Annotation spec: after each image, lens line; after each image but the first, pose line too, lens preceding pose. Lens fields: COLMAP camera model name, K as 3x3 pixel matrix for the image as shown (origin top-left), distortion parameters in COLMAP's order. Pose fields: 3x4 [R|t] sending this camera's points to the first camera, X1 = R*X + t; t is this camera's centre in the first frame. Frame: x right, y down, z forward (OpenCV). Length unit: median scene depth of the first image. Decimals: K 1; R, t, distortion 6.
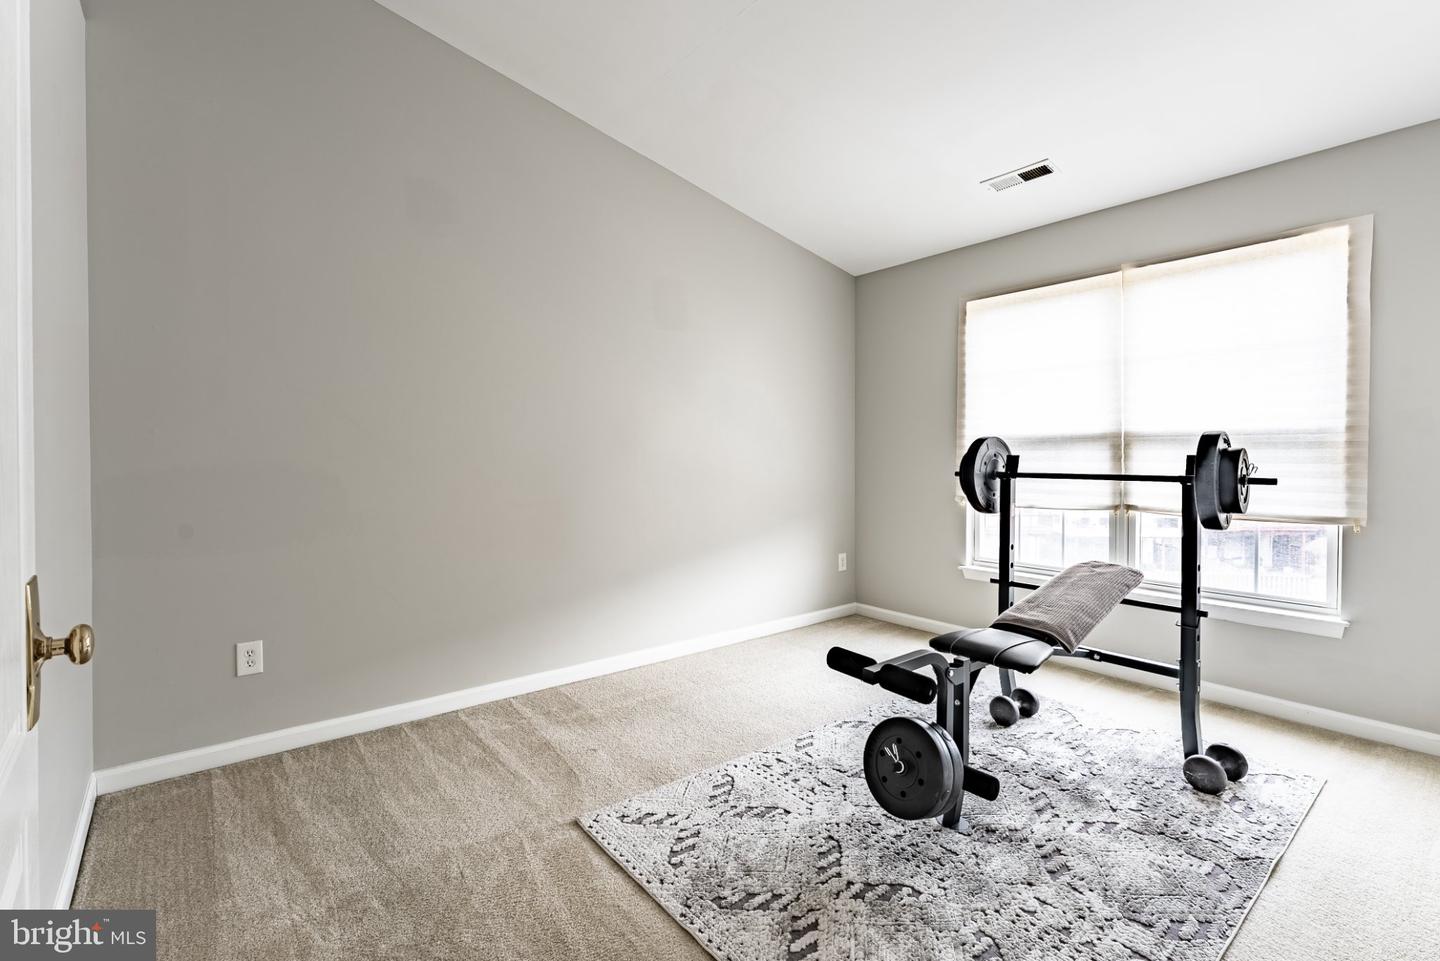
lens RADIAL K [[655.0, 0, 721.3], [0, 655.0, 472.8], [0, 0, 1]] dist [0.001705, 0.000184]
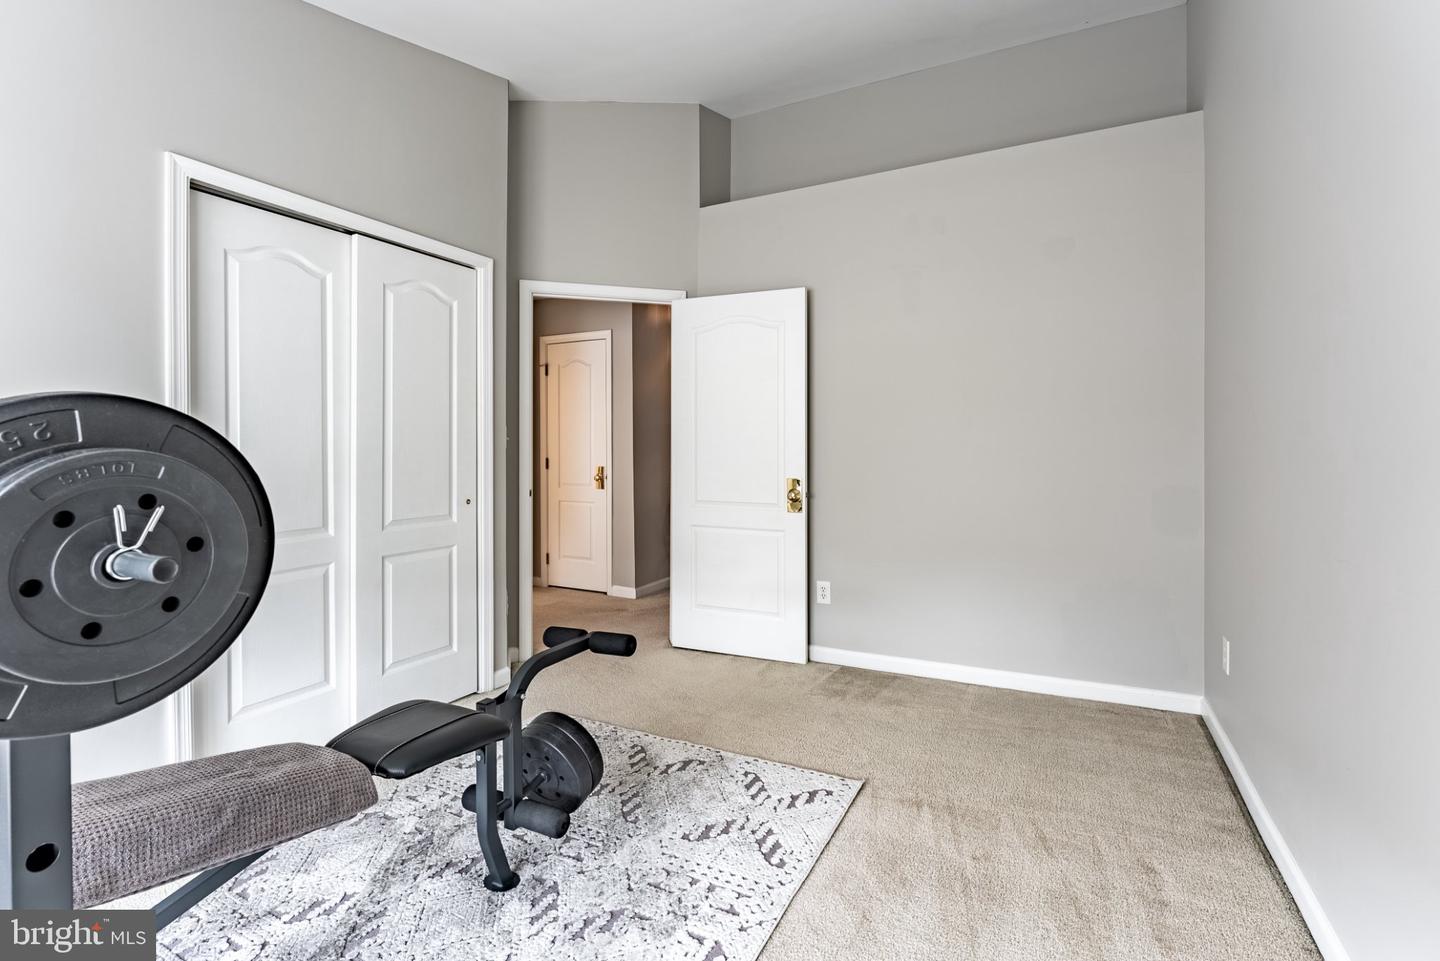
lens RADIAL K [[655.0, 0, 721.2], [0, 655.0, 469.6], [0, 0, 1]] dist [0.001705, 0.000184]
pose [[-0.918252, 0.008427, -0.395906, 0.432477], [-0.005942, 0.999368, 0.035054, -0.033190], [0.395951, 0.034541, -0.917622, 1.926338]]
